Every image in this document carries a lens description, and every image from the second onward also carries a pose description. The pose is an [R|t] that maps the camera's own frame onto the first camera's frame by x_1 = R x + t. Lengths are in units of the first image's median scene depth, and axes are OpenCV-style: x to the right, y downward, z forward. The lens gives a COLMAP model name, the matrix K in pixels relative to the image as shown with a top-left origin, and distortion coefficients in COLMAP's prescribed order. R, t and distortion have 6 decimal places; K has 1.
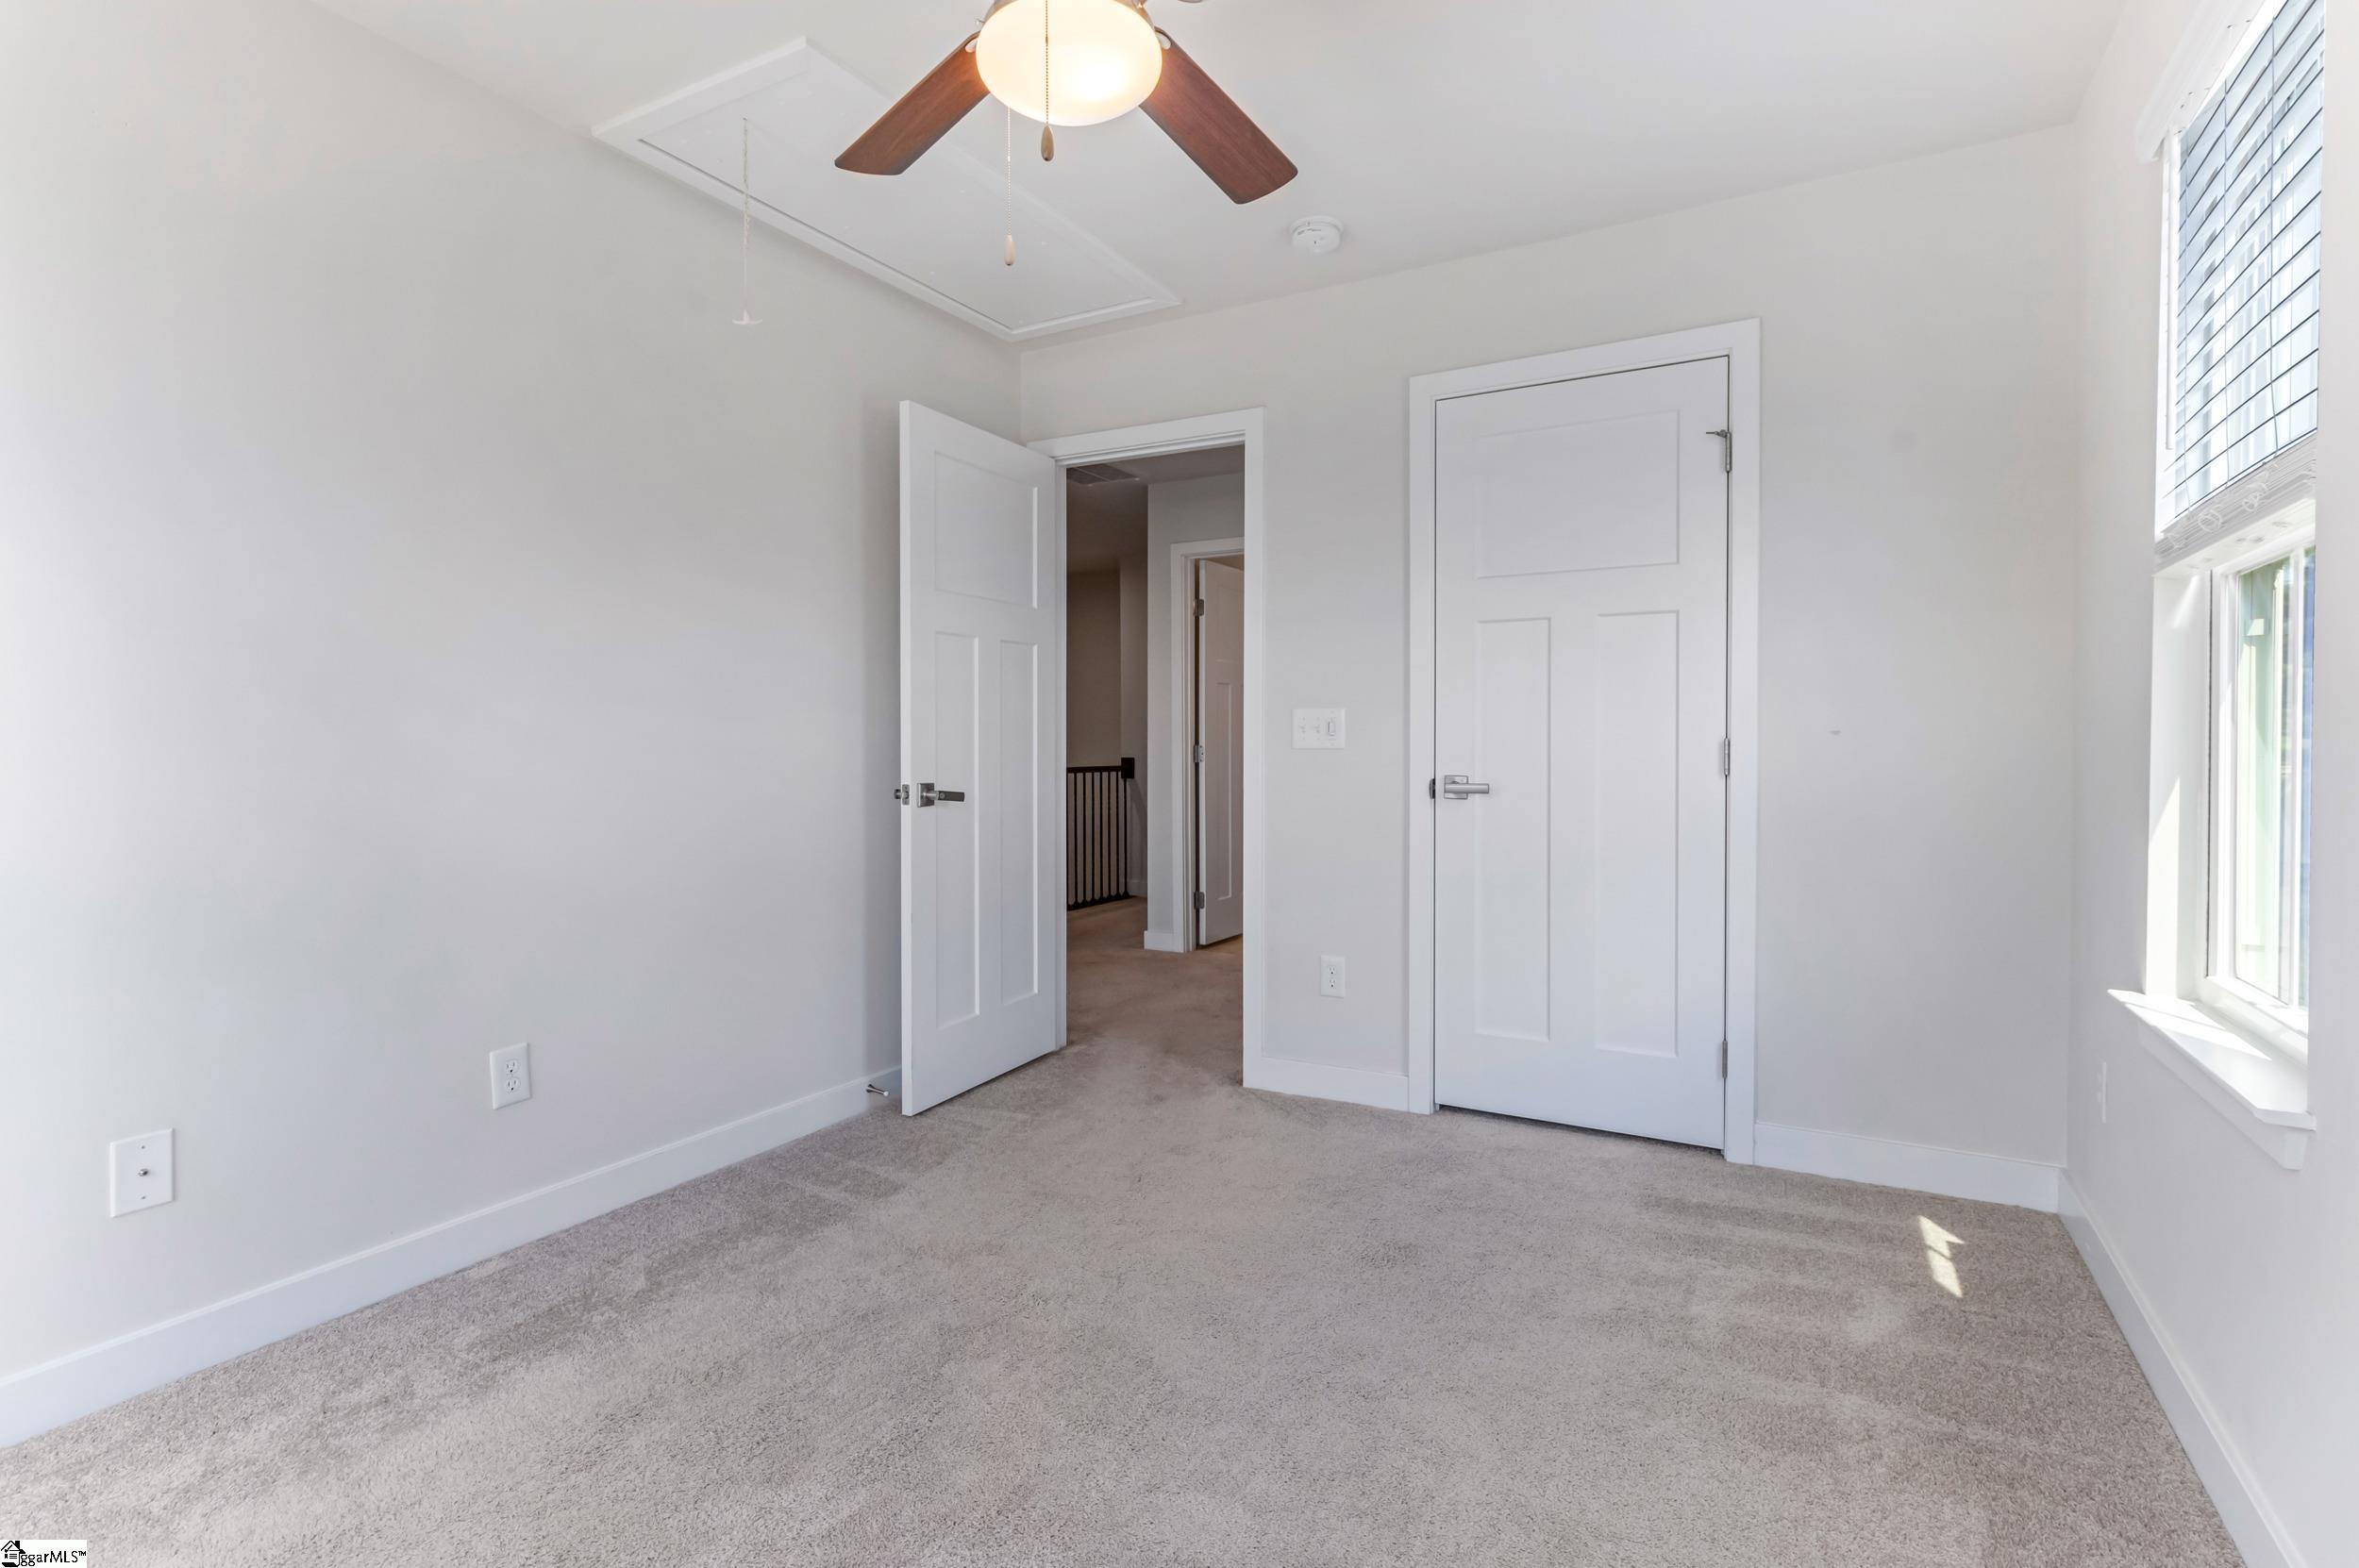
lens RADIAL K [[1138.8, 0, 1181.4], [0, 1138.8, 785.3], [0, 0, 1]] dist [0.003611, -0.000285]
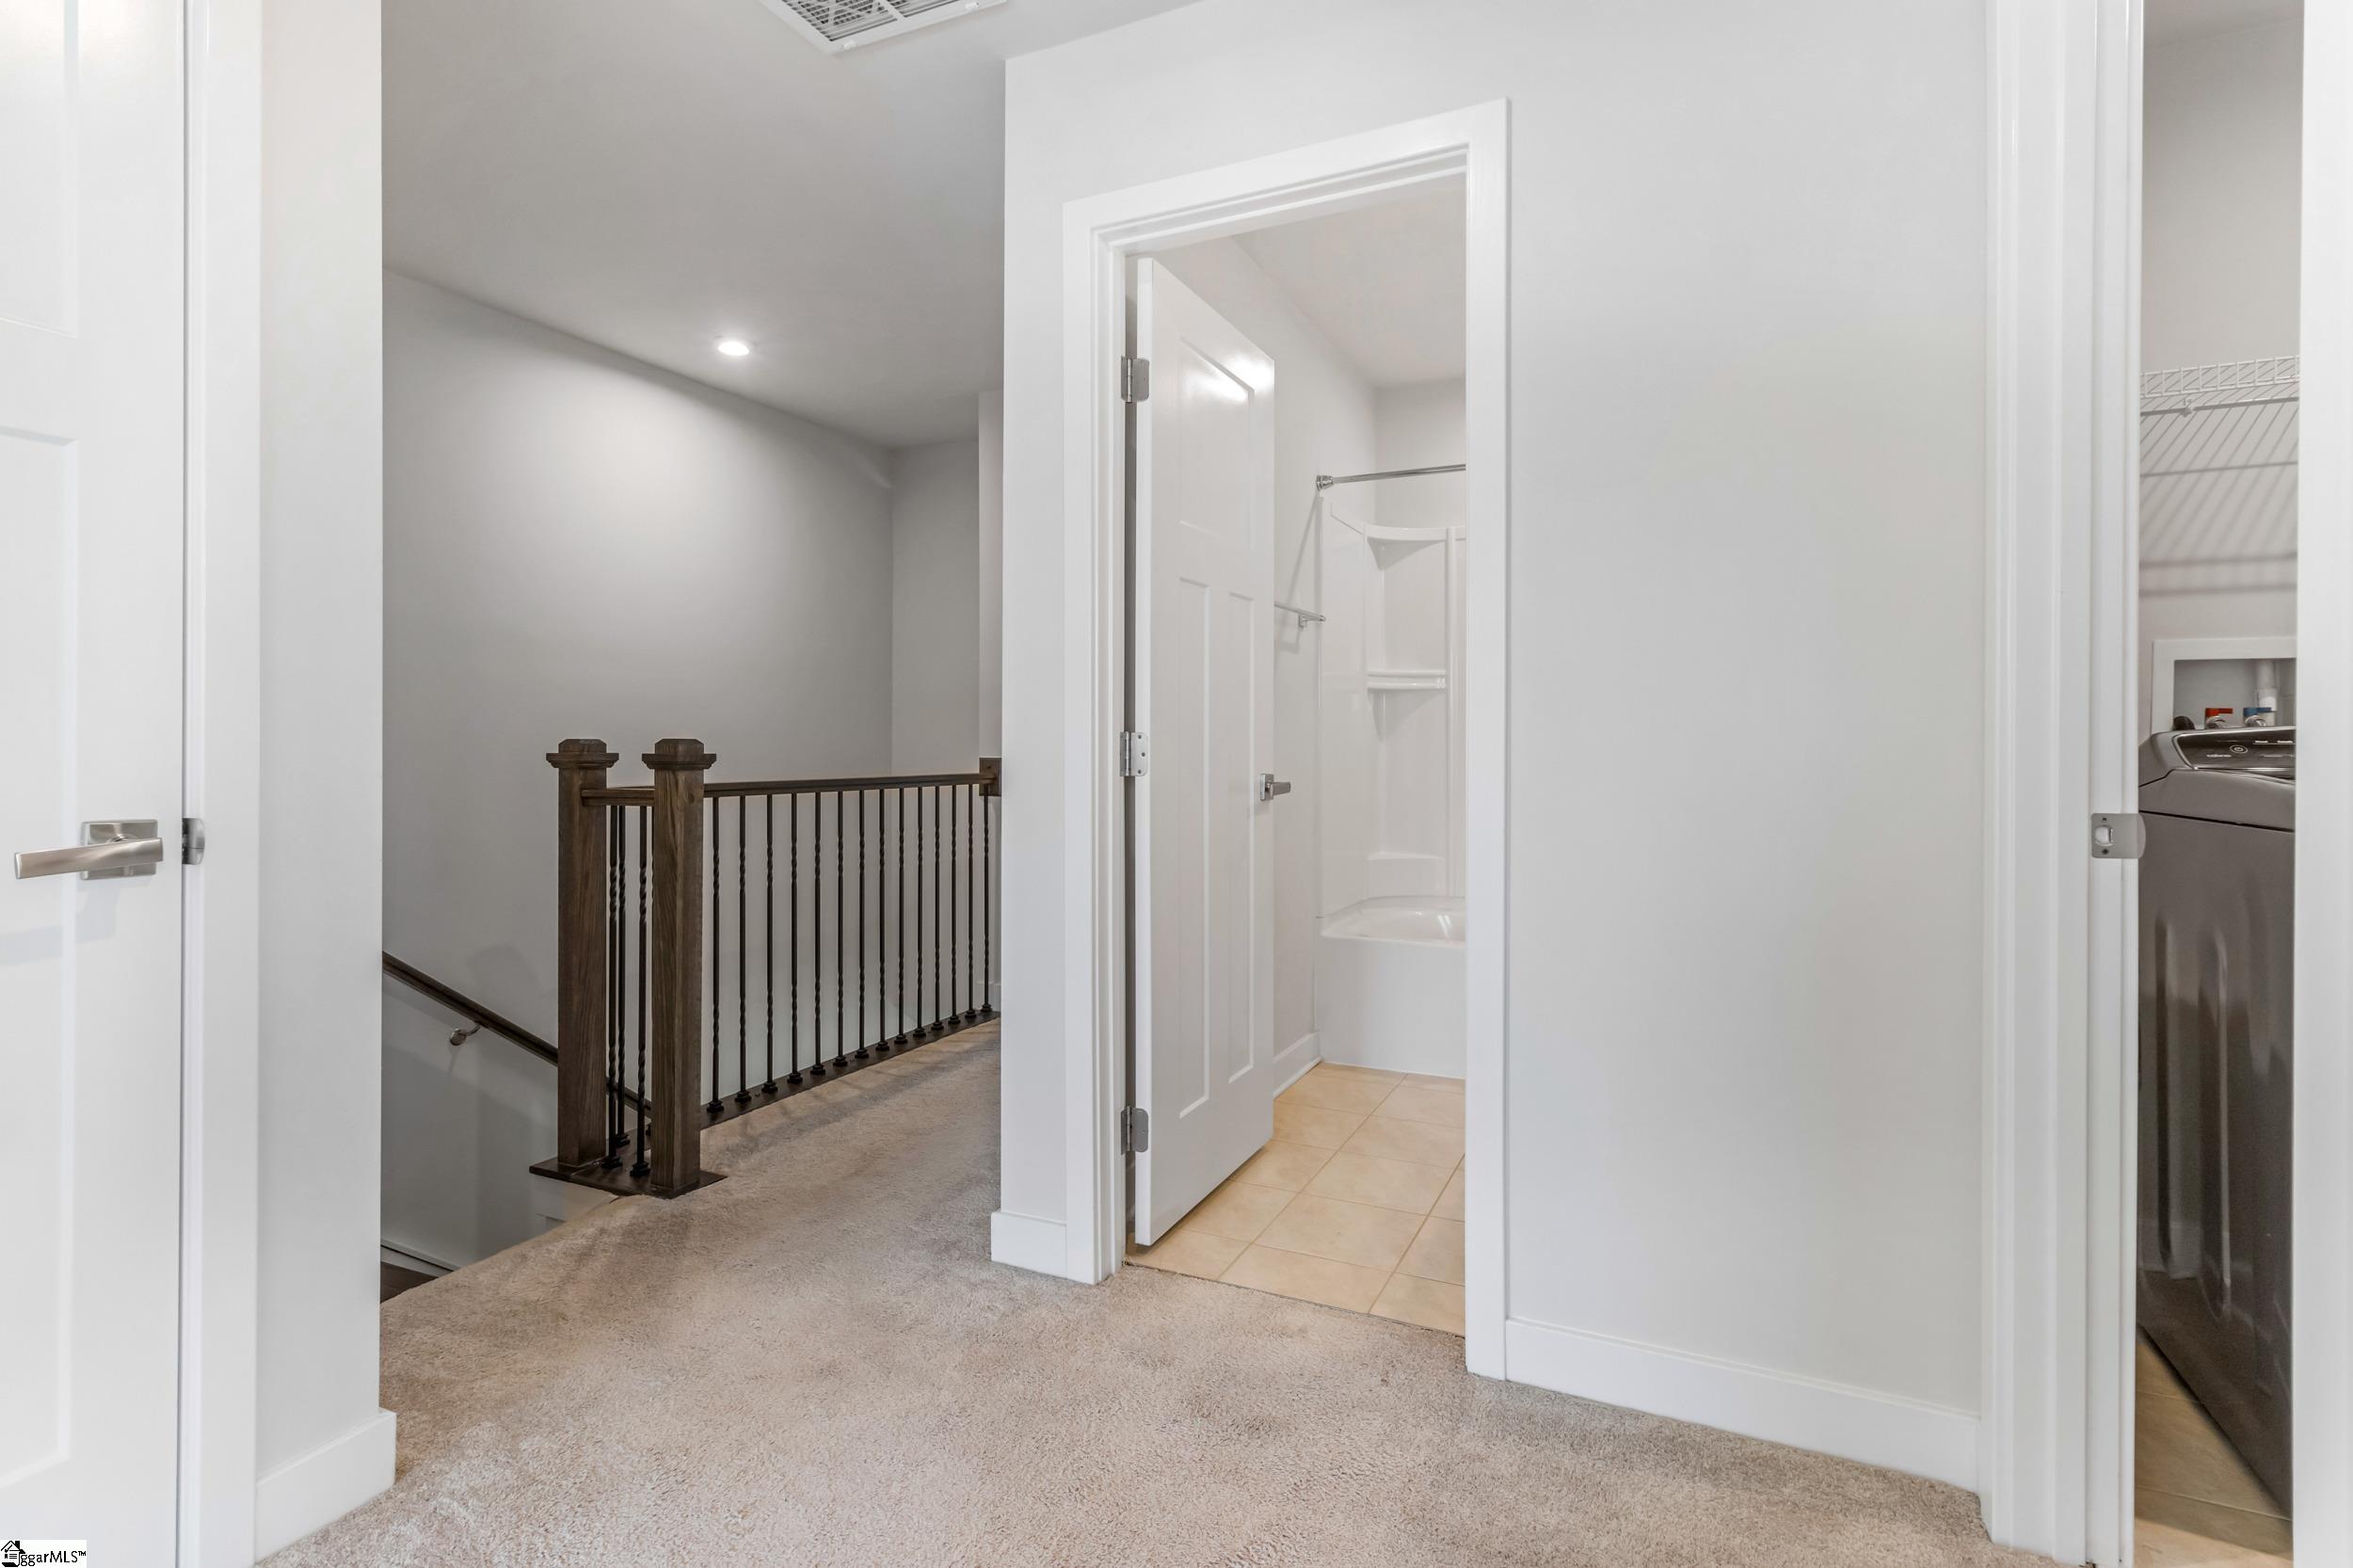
lens RADIAL K [[1136.0, 0, 1177.0], [0, 1136.0, 773.9], [0, 0, 1]] dist [0.003611, -0.000285]
pose [[0.996913, 0.002012, 0.078489, -0.000779], [-0.001400, 0.999968, -0.007847, -0.017206], [-0.078502, 0.007713, 0.996884, 0.604241]]
